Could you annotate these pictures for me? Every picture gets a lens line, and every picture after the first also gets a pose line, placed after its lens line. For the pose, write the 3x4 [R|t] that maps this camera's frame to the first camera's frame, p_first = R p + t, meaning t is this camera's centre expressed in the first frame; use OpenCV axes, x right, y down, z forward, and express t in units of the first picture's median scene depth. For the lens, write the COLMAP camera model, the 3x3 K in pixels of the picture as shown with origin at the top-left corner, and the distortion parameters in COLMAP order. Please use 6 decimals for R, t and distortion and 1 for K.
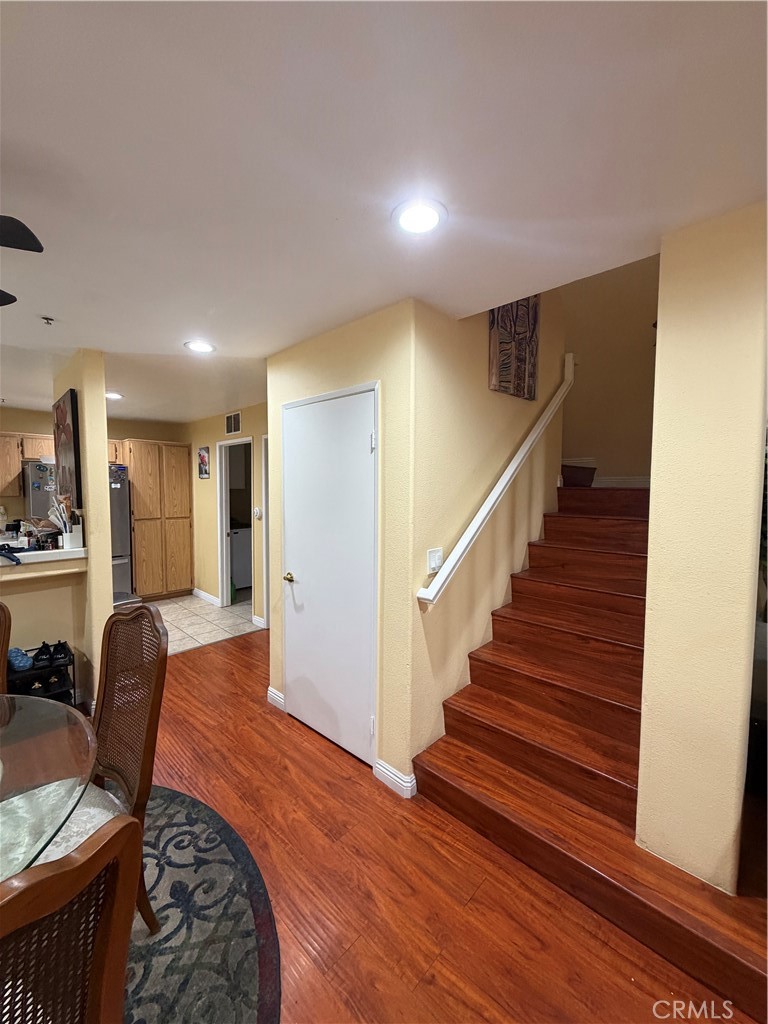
lens RADIAL K [[407.5, 0, 384.0], [0, 407.5, 512.0], [0, 0, 1]] dist [-0.000082, 0.000228]
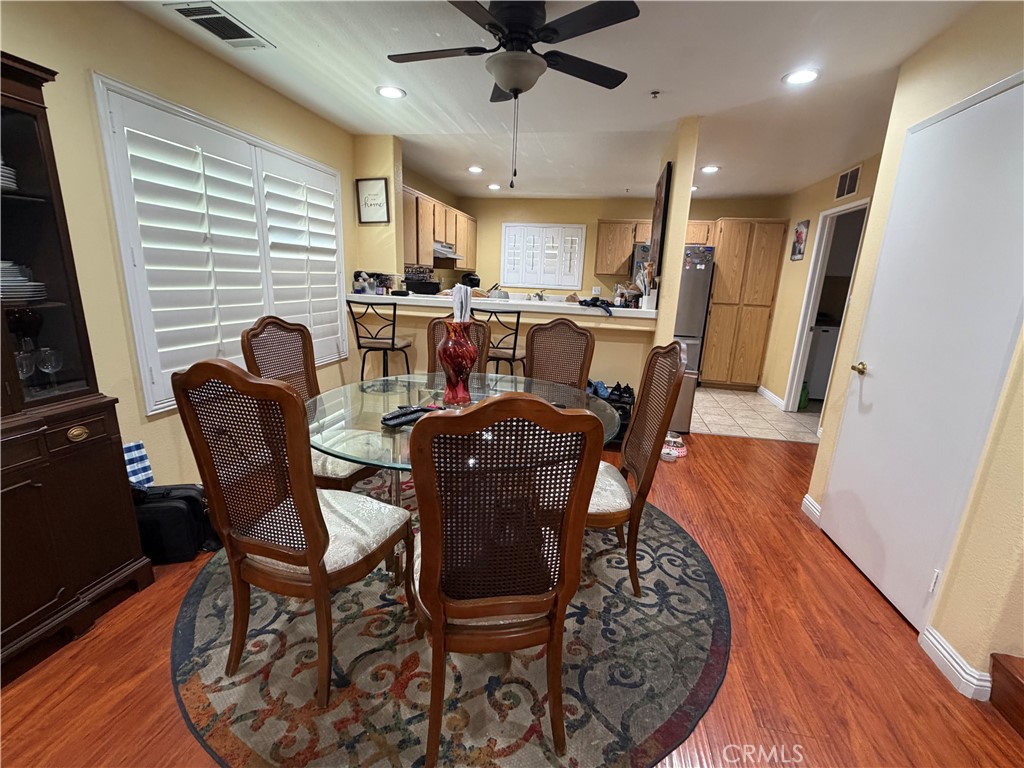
lens RADIAL K [[445.8, 0, 512.0], [0, 445.8, 384.0], [0, 0, 1]] dist [0.001296, -0.000105]
pose [[0.541636, 0.216304, -0.812307, 0.107073], [-0.088006, 0.975608, 0.201107, 0.077806], [0.835993, -0.037439, 0.547461, -0.026710]]
